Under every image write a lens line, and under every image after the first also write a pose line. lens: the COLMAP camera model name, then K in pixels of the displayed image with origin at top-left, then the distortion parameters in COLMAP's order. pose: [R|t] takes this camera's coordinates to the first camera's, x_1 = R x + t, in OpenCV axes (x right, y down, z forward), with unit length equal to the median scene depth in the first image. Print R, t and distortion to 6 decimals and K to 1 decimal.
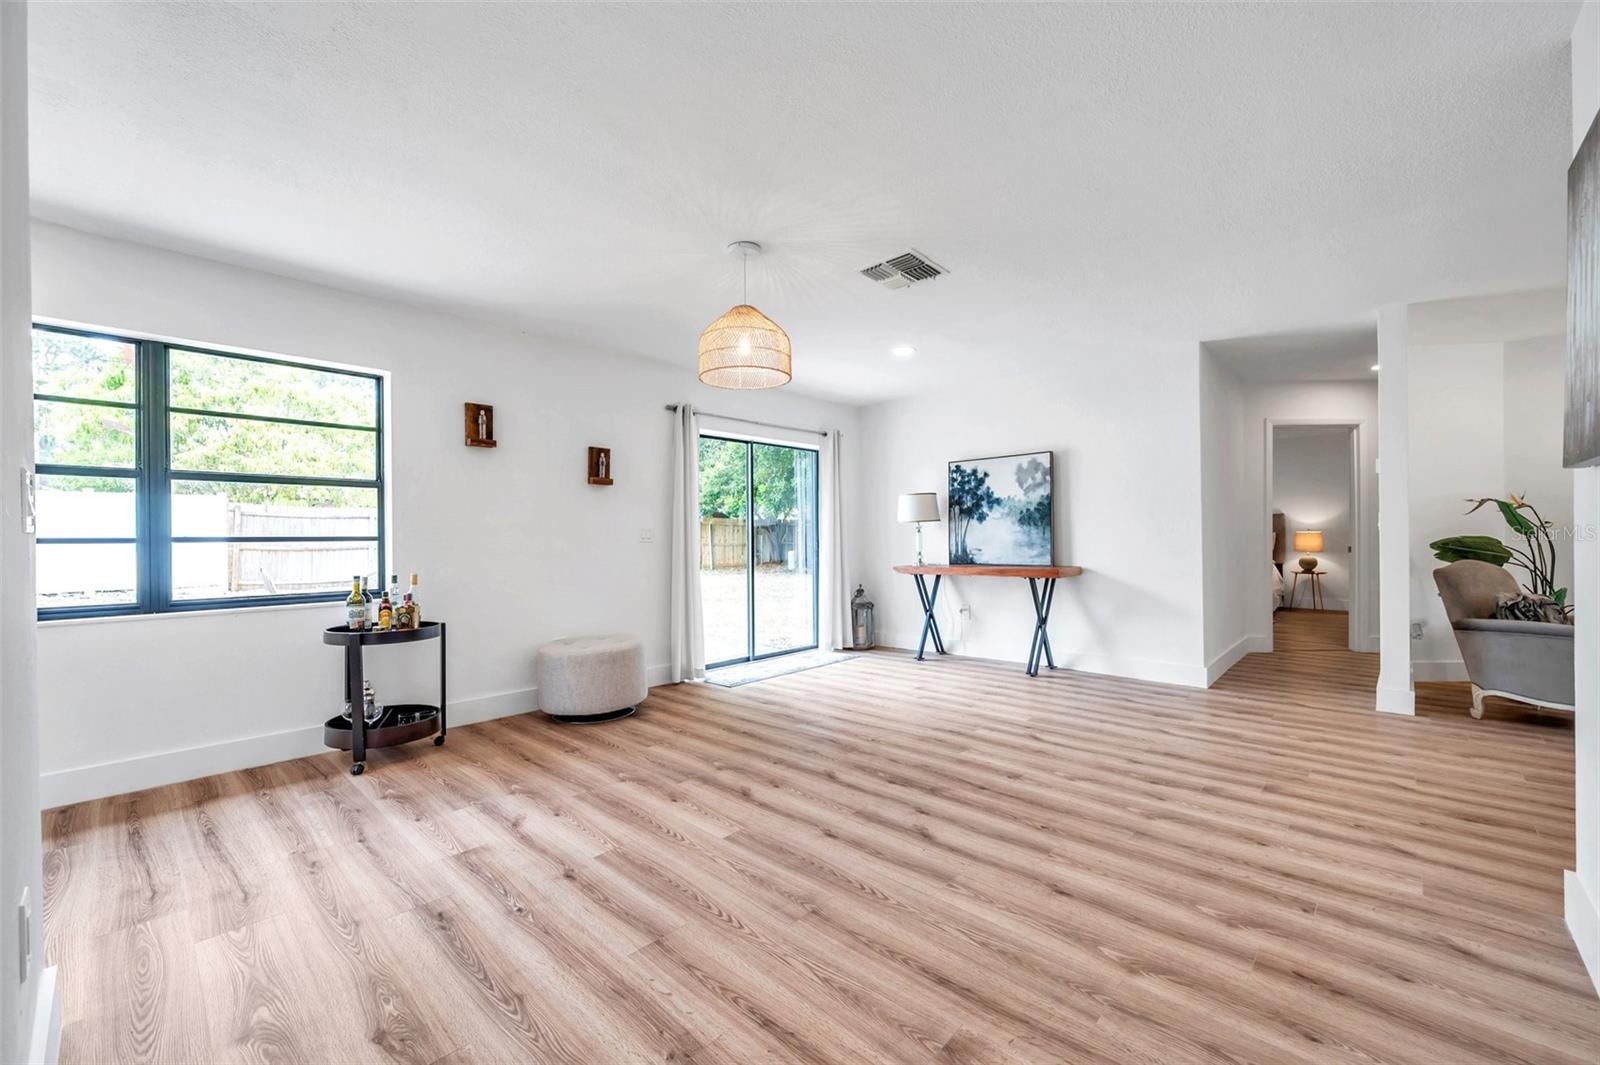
lens RADIAL K [[639.0, 0, 797.1], [0, 639.0, 534.7], [0, 0, 1]] dist [-0.000297, 0.000056]
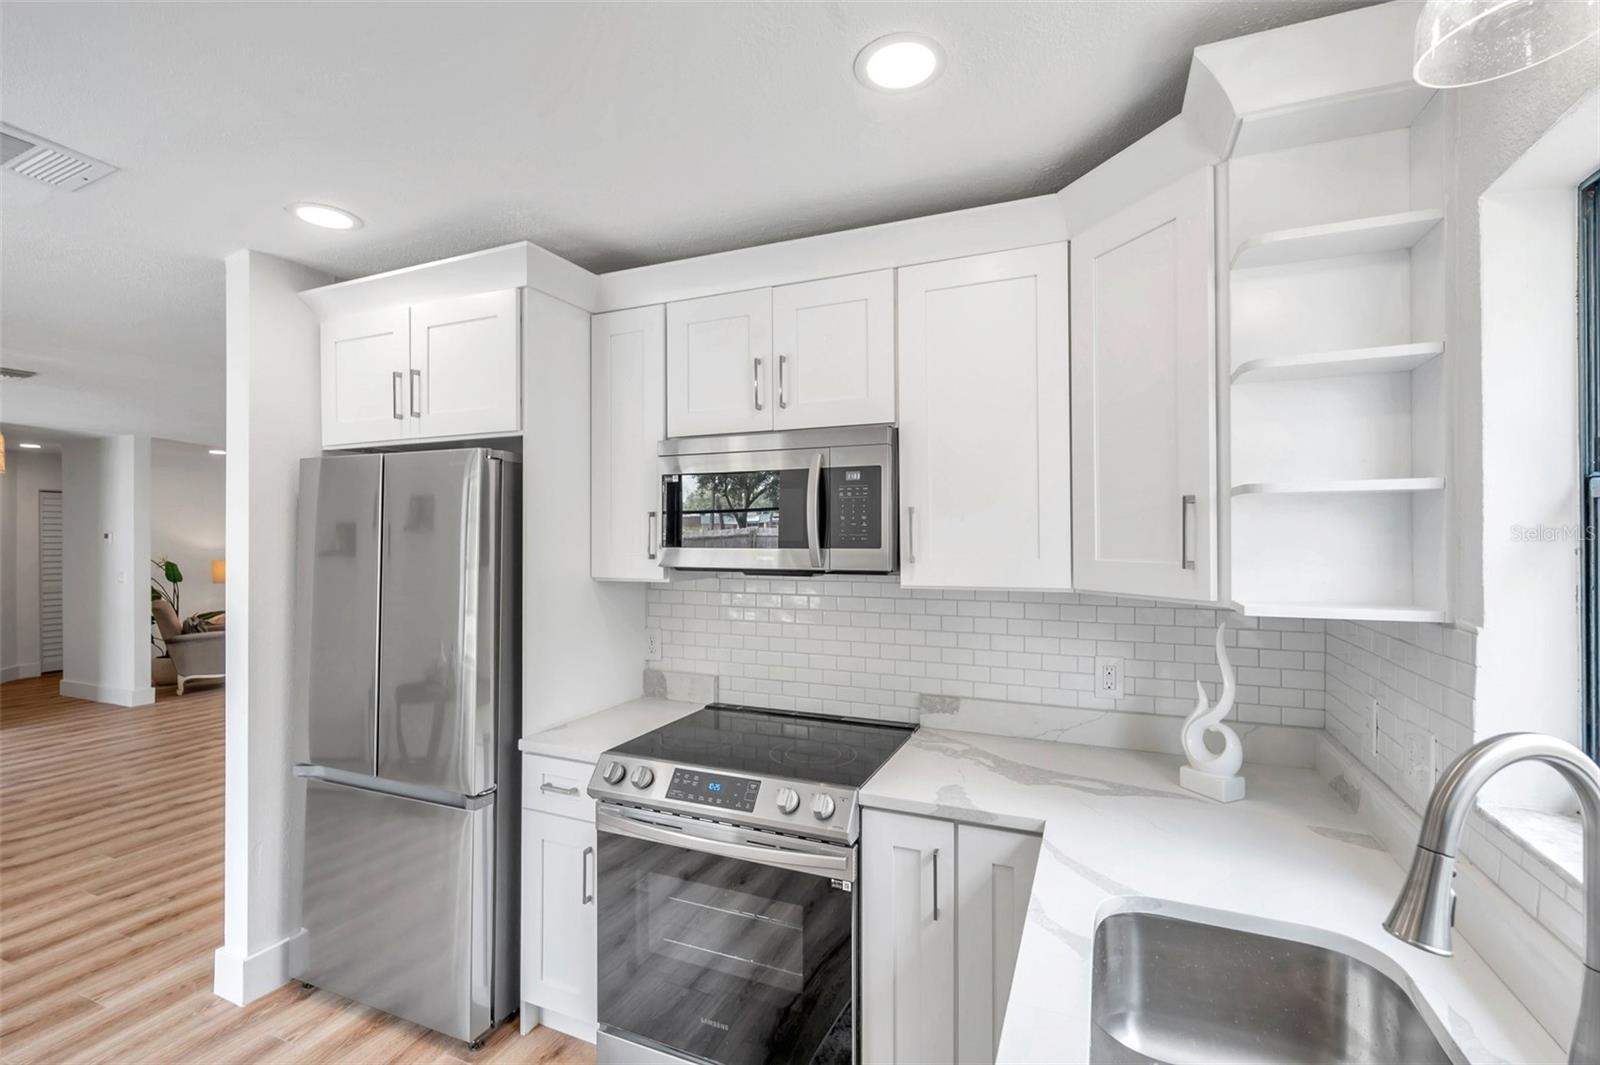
lens RADIAL K [[713.0, 0, 800.2], [0, 713.0, 533.2], [0, 0, 1]] dist [0.000119, 0.000131]
pose [[-0.341566, 0.014143, 0.939751, -1.395566], [0.004814, 0.999900, -0.013299, -0.115649], [-0.939846, -0.000019, -0.341600, 0.127351]]
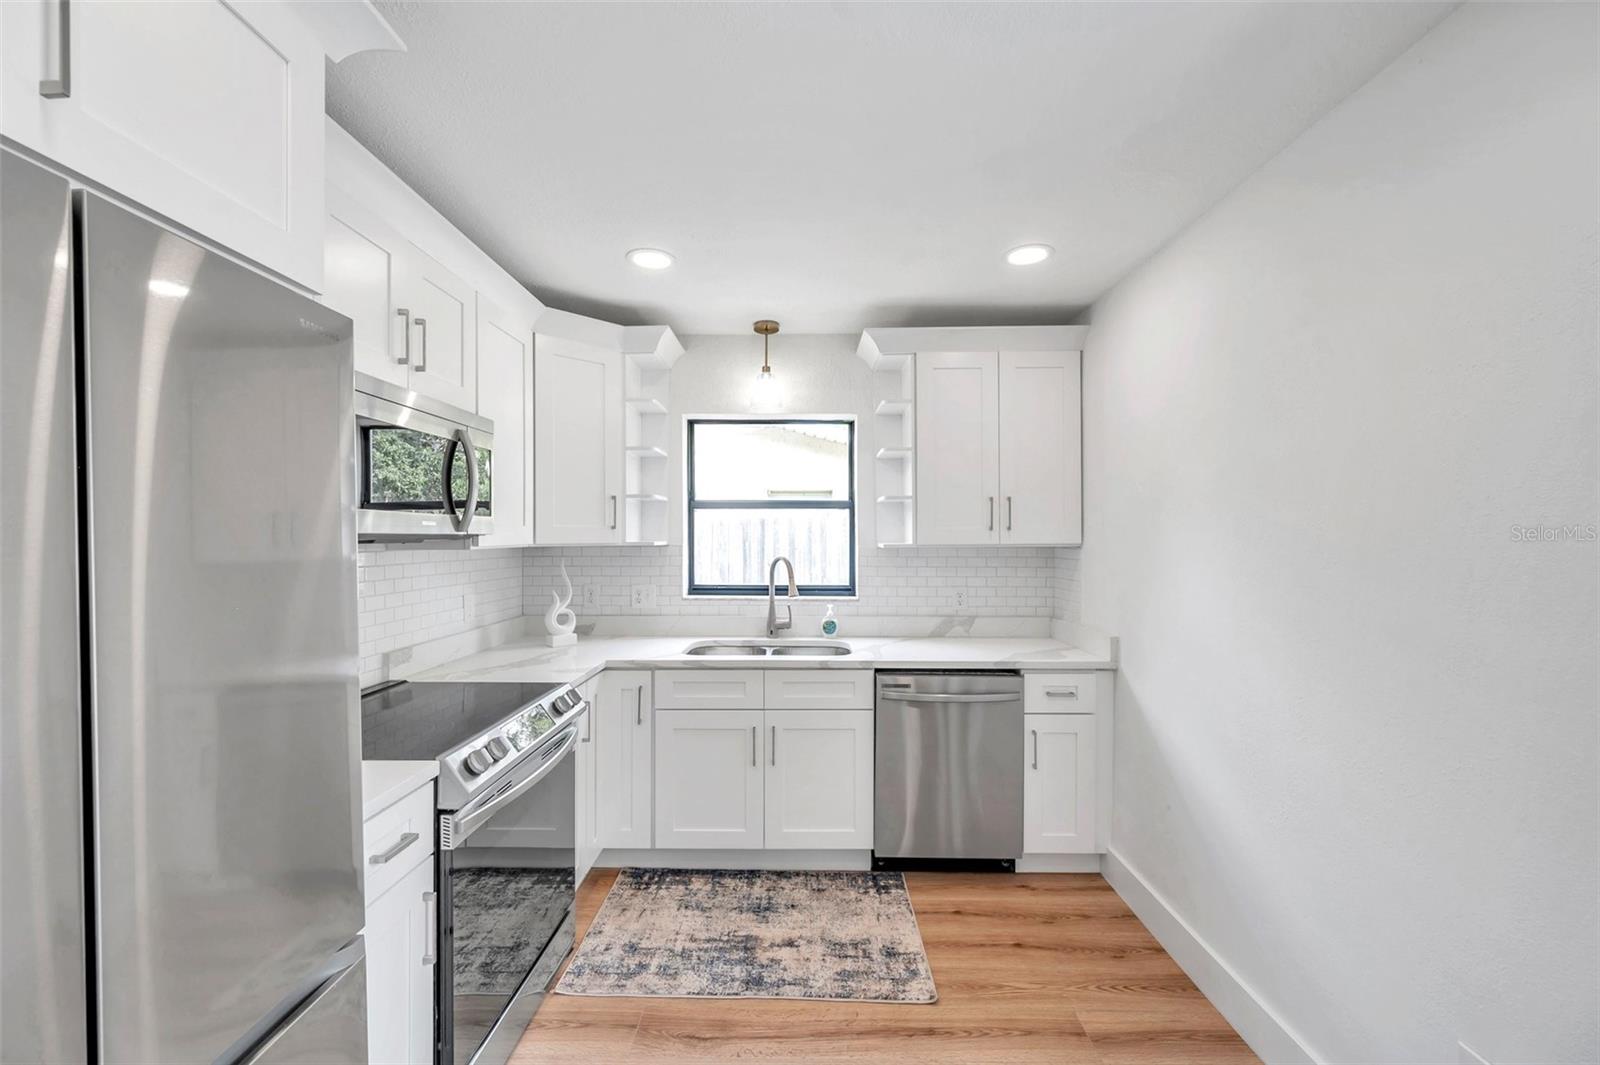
lens RADIAL K [[634.6, 0, 802.5], [0, 634.6, 536.9], [0, 0, 1]] dist [-0.001623, 0.000109]
pose [[-0.735723, 0.010176, -0.677207, -0.645901], [0.007340, 0.999948, 0.007051, -0.091314], [0.677243, 0.000218, -0.735759, 0.572254]]
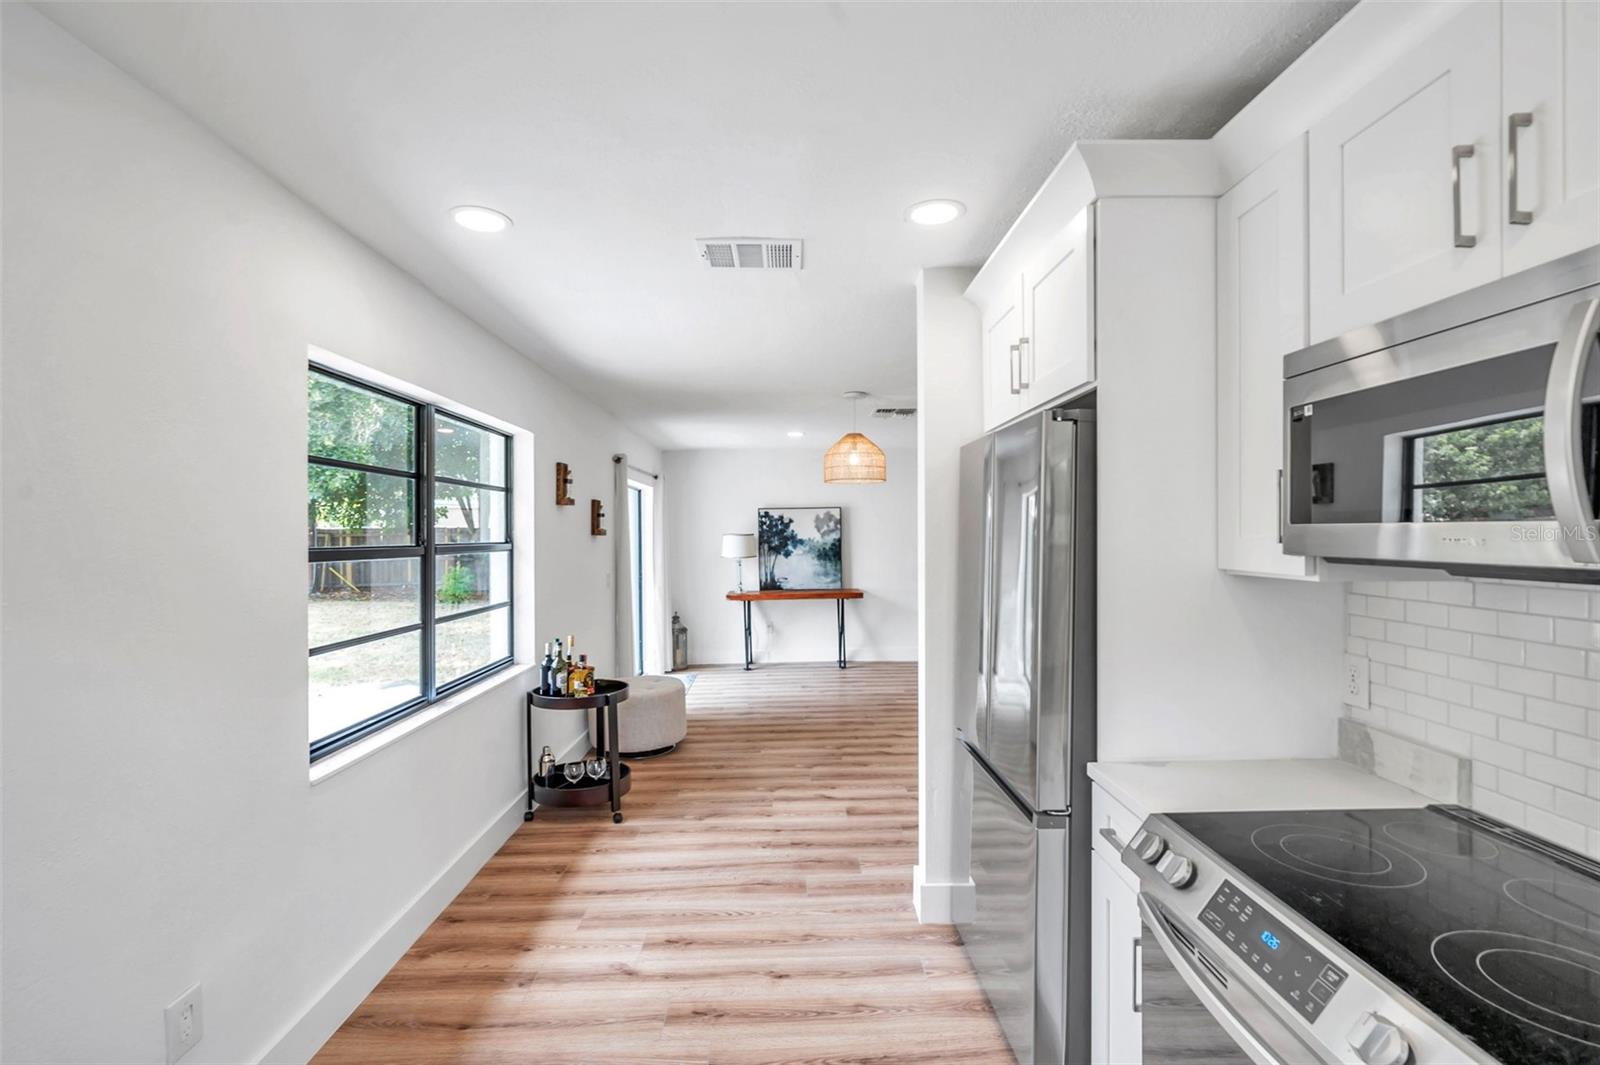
lens RADIAL K [[715.2, 0, 800.7], [0, 715.2, 535.1], [0, 0, 1]] dist [-0.000409, 0.000056]
pose [[0.709328, 0.002617, 0.704874, -1.215944], [-0.001236, 0.999996, -0.002469, -0.103710], [-0.704877, 0.000880, 0.709329, -0.081075]]
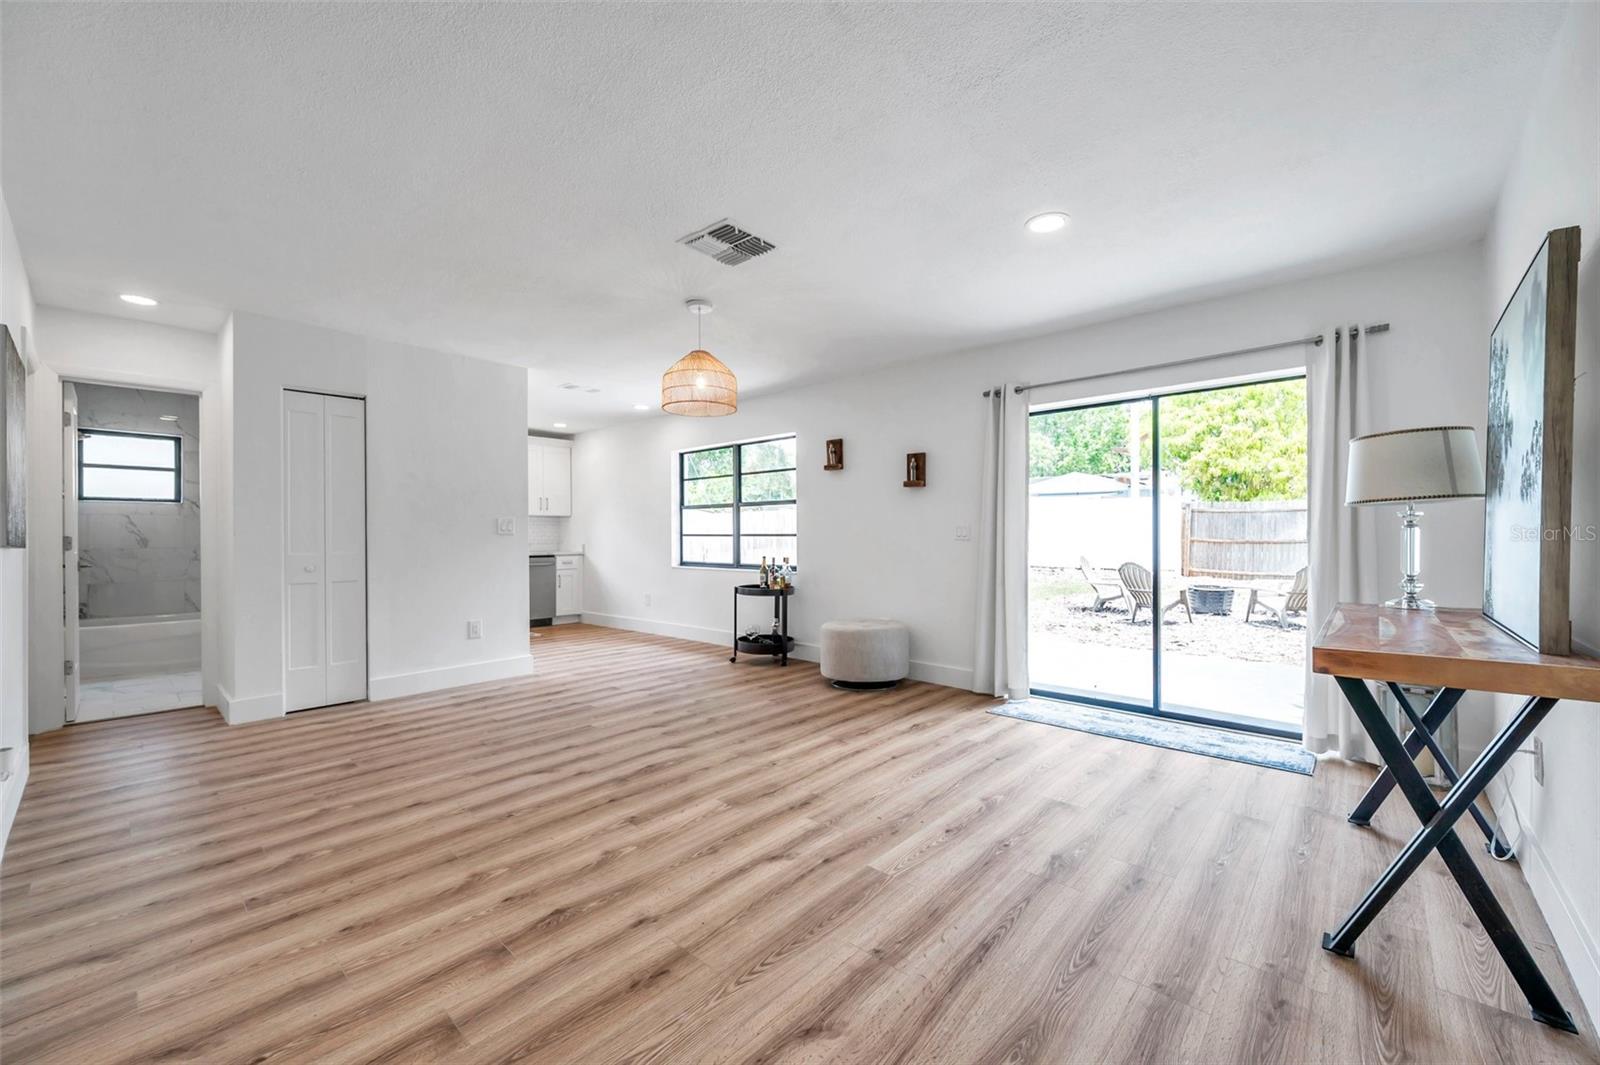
lens RADIAL K [[626.5, 0, 802.2], [0, 626.5, 535.5], [0, 0, 1]] dist [-0.000833, -0.000005]
pose [[0.025286, 0.009009, -0.999640, 1.036167], [0.006240, 0.999938, 0.009170, -0.008433], [0.999661, -0.006469, 0.025229, 1.057592]]
